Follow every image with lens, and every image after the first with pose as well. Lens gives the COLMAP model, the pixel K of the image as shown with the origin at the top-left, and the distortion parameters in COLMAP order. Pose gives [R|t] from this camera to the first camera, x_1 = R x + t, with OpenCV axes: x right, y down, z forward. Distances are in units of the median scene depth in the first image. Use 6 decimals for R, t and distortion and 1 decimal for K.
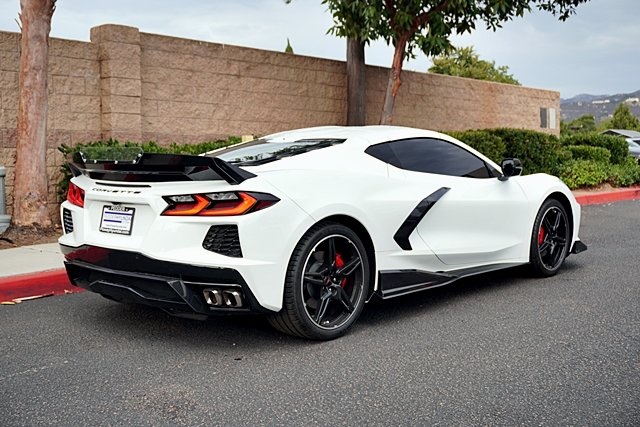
lens RADIAL K [[820.3, 0, 320.0], [0, 820.3, 213.5], [0, 0, 1]] dist [0.022731, 0.017601]
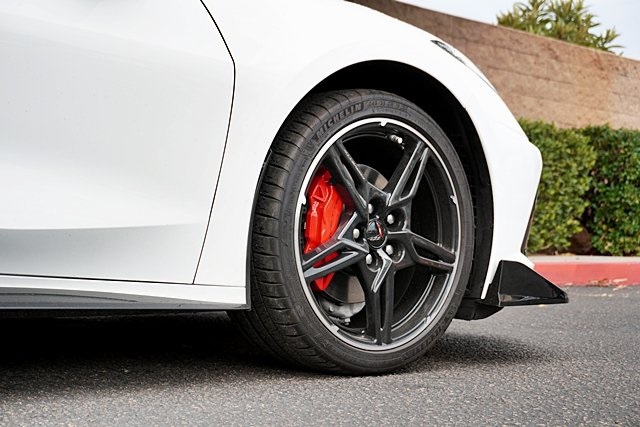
lens RADIAL K [[1220.5, 0, 320.0], [0, 1220.5, 213.5], [0, 0, 1]] dist [0.000112, 0.000655]
pose [[0.992500, 0.028618, -0.118844, 0.241205], [-0.041479, 0.993373, -0.107194, 0.052743], [0.114989, 0.111320, 0.987110, 0.460293]]
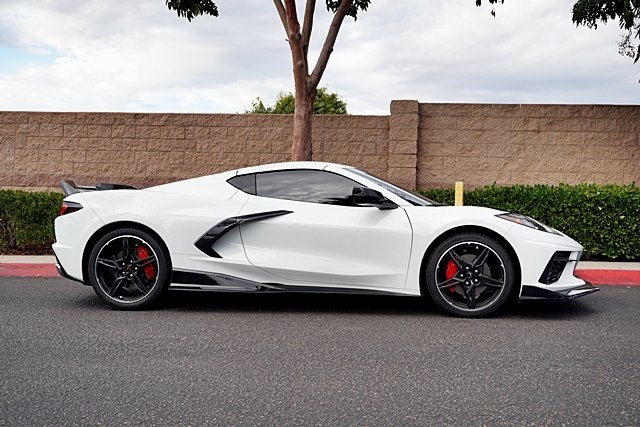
lens RADIAL K [[687.4, 0, 320.0], [0, 687.4, 213.5], [0, 0, 1]] dist [0.007051, 0.003237]
pose [[0.562515, 0.014458, -0.826661, 0.638554], [-0.084687, 0.995596, -0.040214, 0.004369], [0.822439, 0.092628, 0.561262, 0.327471]]
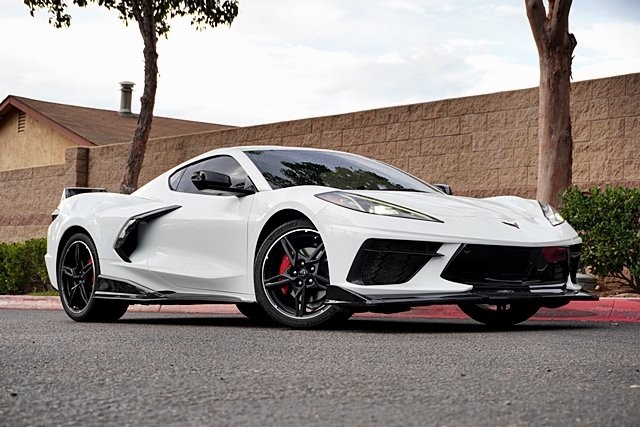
lens RADIAL K [[1259.6, 0, 334.2], [0, 1259.6, 216.1], [0, 0, 1]] dist [0.023405, 0.287538]
pose [[-0.173756, -0.049708, -0.983533, 1.039655], [-0.089441, 0.995394, -0.034507, 0.010685], [0.980719, 0.081973, -0.177402, 0.947959]]
